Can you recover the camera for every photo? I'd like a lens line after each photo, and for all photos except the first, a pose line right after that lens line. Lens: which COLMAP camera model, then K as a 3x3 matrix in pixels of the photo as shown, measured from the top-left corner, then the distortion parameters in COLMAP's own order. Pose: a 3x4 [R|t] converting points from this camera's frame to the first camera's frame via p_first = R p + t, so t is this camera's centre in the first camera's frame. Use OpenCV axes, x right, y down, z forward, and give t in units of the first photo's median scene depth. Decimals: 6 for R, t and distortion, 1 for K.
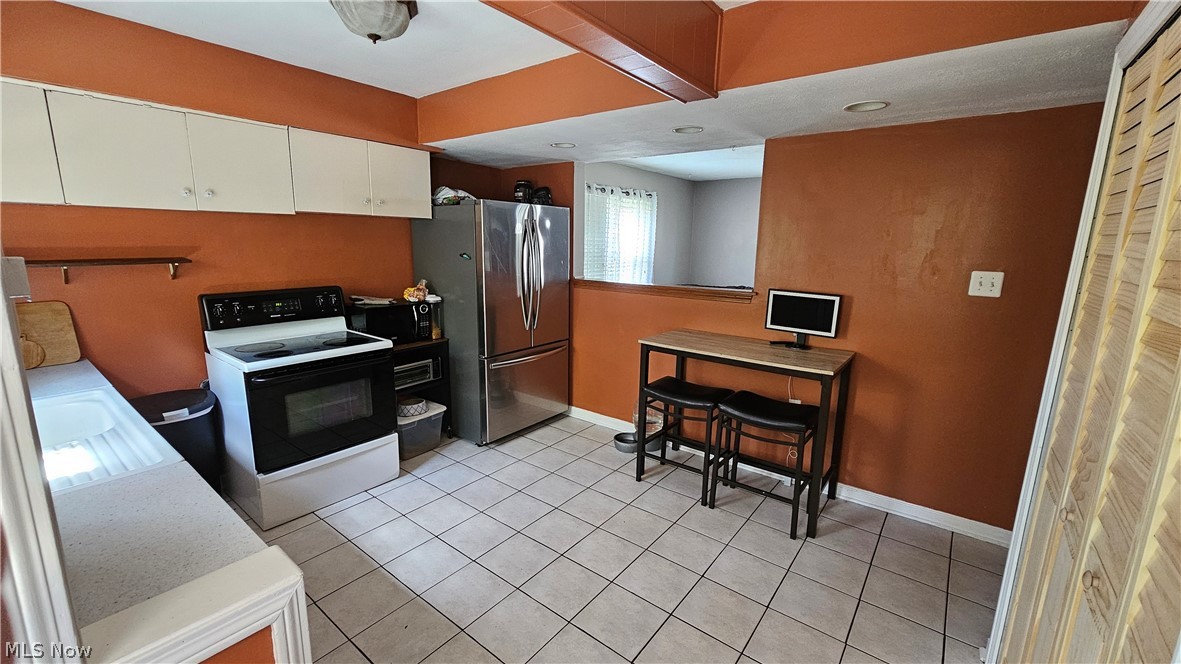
lens RADIAL K [[482.8, 0, 584.7], [0, 482.8, 330.7], [0, 0, 1]] dist [-0.001231, -0.000394]
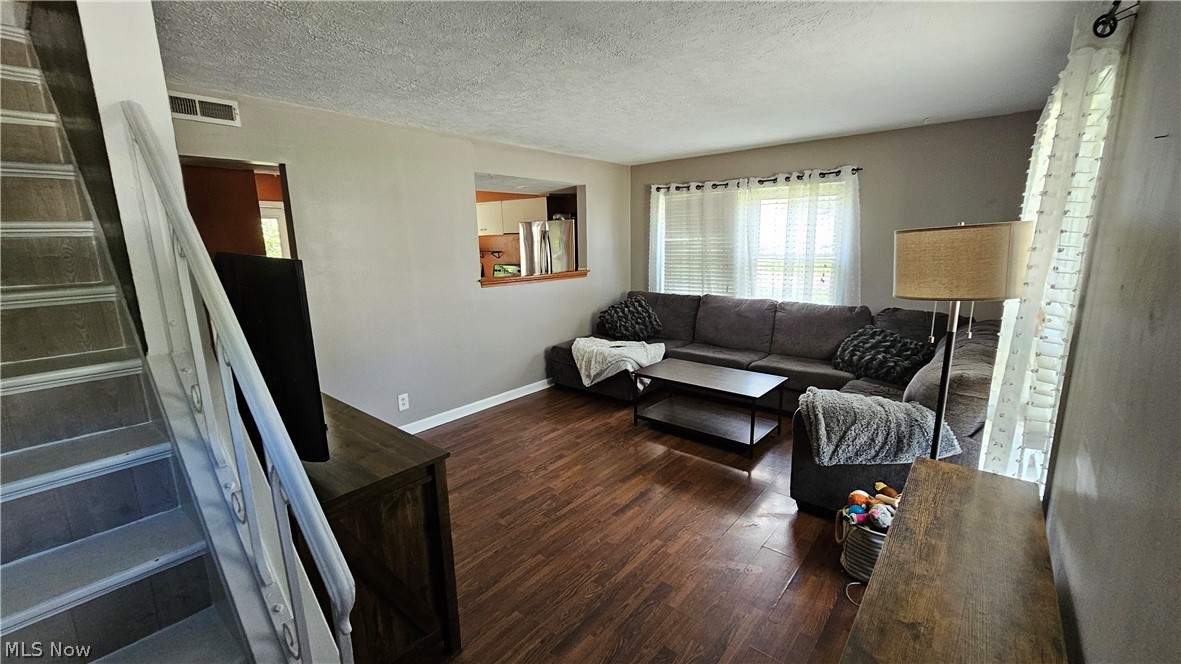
lens RADIAL K [[482.8, 0, 587.5], [0, 482.8, 332.7], [0, 0, 1]] dist [-0.001231, -0.000394]
pose [[-0.035884, 0.173236, -0.984226, 1.645161], [-0.168181, 0.969767, 0.176823, -0.218542], [0.985103, 0.171874, -0.005664, 1.276319]]
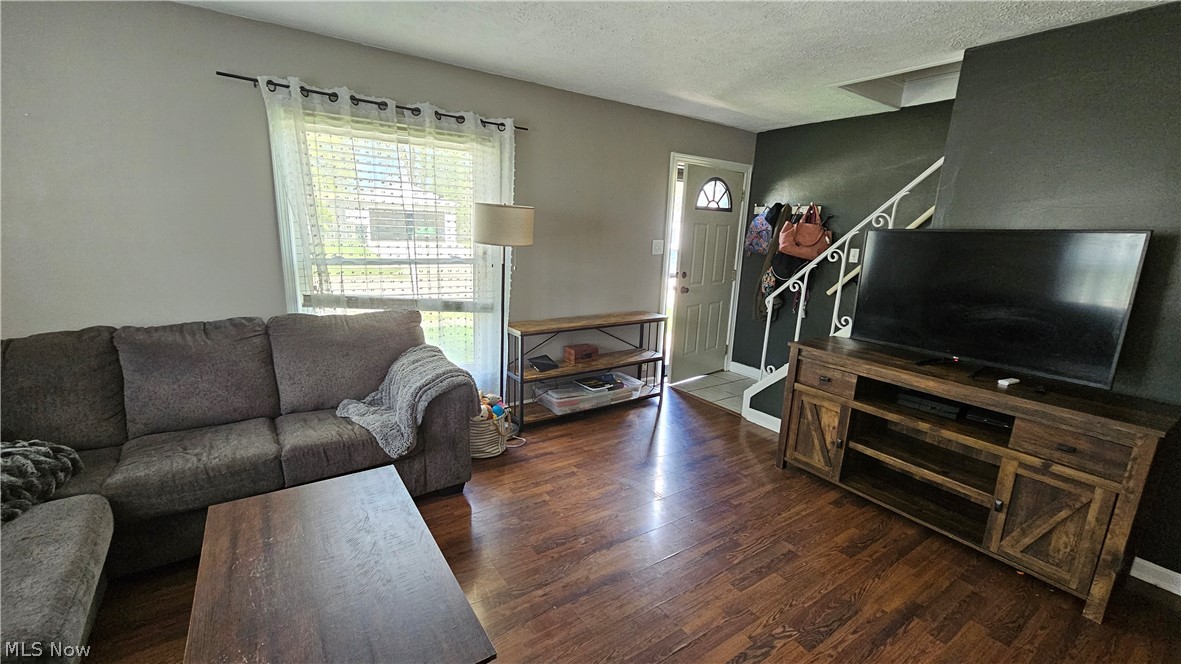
lens RADIAL K [[482.8, 0, 590.6], [0, 482.8, 333.9], [0, 0, 1]] dist [-0.001231, -0.000394]
pose [[0.316715, -0.209717, 0.925046, 0.268291], [0.143407, 0.974628, 0.171859, -0.198755], [-0.937617, 0.078228, 0.338754, 1.194856]]
